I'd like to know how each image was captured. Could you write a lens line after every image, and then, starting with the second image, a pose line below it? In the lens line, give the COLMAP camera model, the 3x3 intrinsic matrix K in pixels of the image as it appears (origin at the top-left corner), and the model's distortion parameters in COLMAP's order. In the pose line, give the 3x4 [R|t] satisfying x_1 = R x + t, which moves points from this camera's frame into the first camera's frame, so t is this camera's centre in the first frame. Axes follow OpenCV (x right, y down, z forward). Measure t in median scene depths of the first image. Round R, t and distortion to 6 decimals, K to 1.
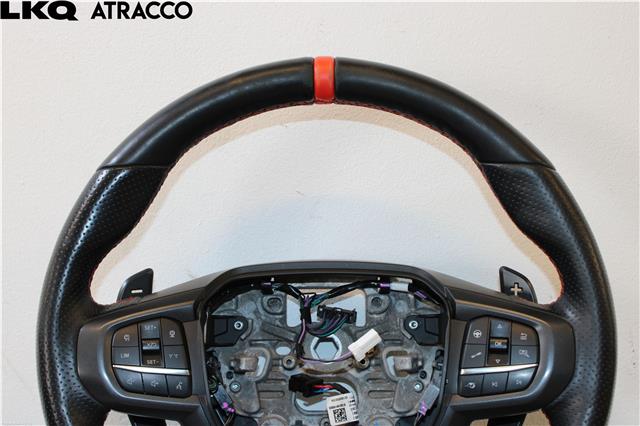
lens RADIAL K [[1002.3, 0, 320.0], [0, 1002.3, 213.0], [0, 0, 1]] dist [0.088347, -0.013058]
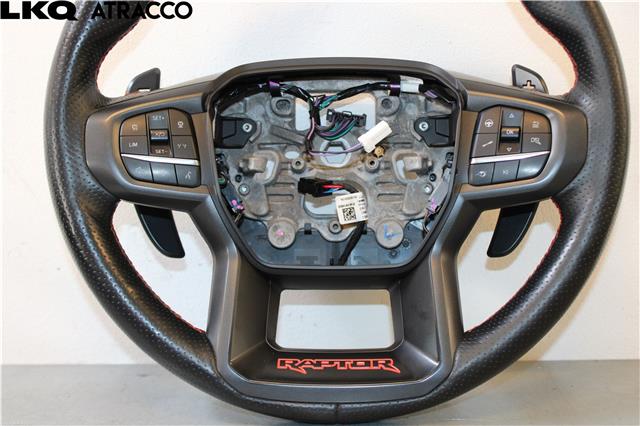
lens RADIAL K [[1002.3, 0, 320.0], [0, 1002.3, 213.0], [0, 0, 1]] dist [0.088347, -0.013058]
pose [[0.999994, 0.001499, -0.003215, -0.005871], [-0.001319, 0.998469, 0.055305, 0.142978], [0.003293, -0.055301, 0.998464, 0.006813]]
